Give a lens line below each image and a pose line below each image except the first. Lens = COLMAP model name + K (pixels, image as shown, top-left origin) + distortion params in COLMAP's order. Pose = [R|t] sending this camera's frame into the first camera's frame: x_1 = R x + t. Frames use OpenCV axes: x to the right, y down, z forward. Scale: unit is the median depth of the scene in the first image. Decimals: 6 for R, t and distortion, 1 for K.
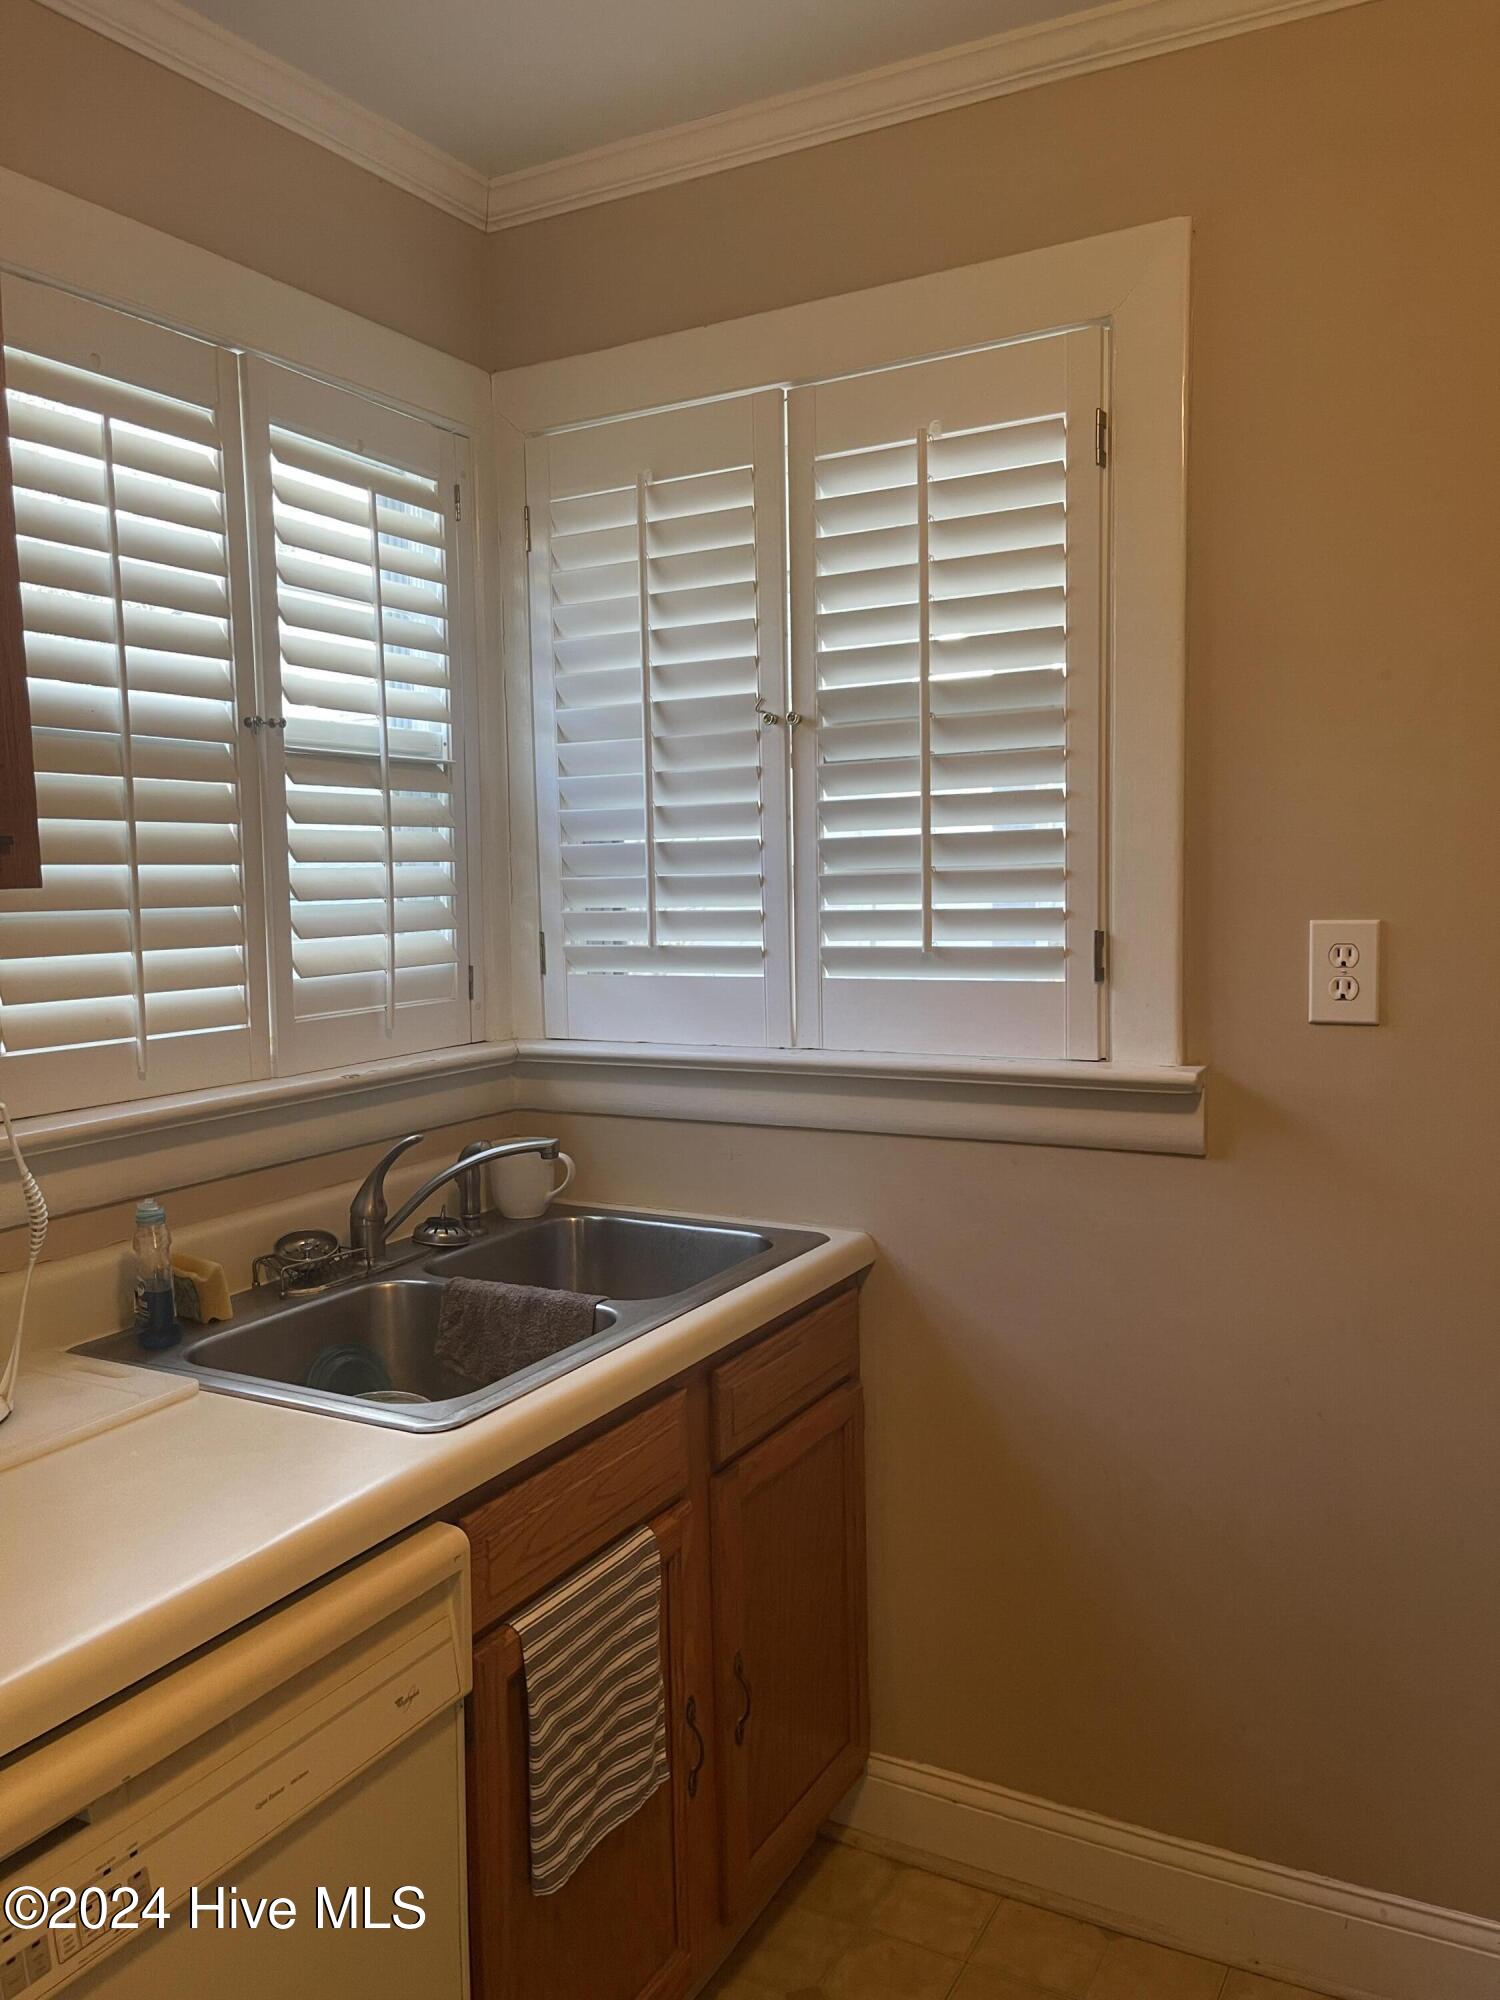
lens RADIAL K [[1547.6, 0, 756.7], [0, 1547.6, 1013.1], [0, 0, 1]] dist [0.024383, -0.000963]
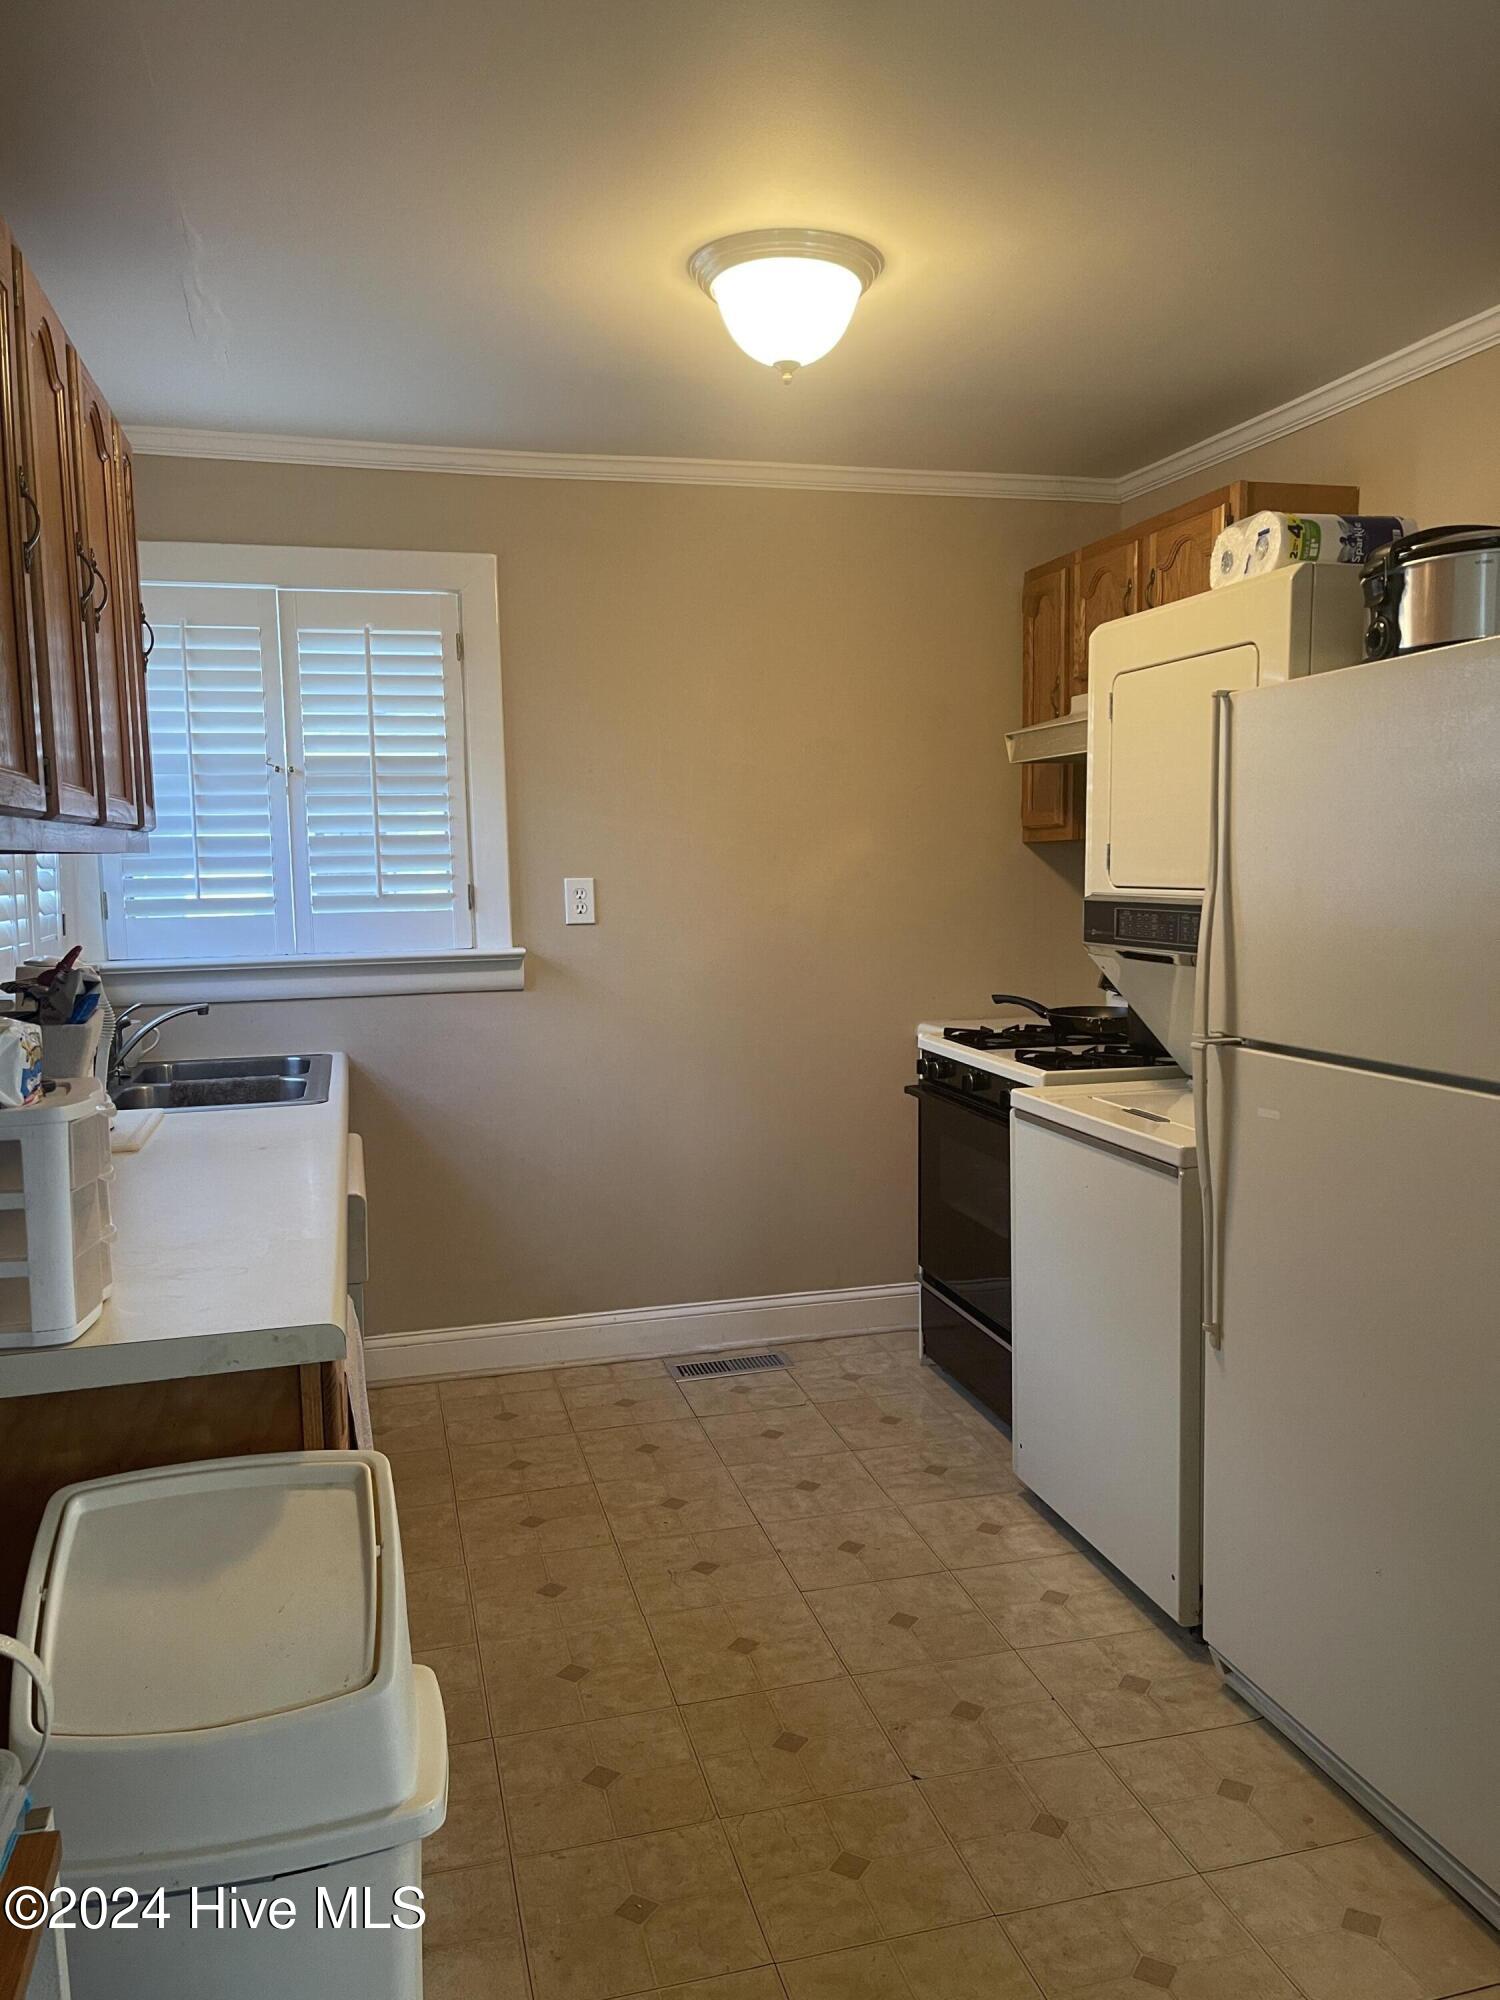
lens RADIAL K [[1547.6, 0, 752.3], [0, 1547.6, 1008.8], [0, 0, 1]] dist [0.024383, -0.000963]
pose [[0.714525, -0.057652, 0.697230, -0.928958], [0.066509, 0.997683, 0.014337, 0.104271], [-0.696441, 0.036128, 0.716704, -0.709850]]
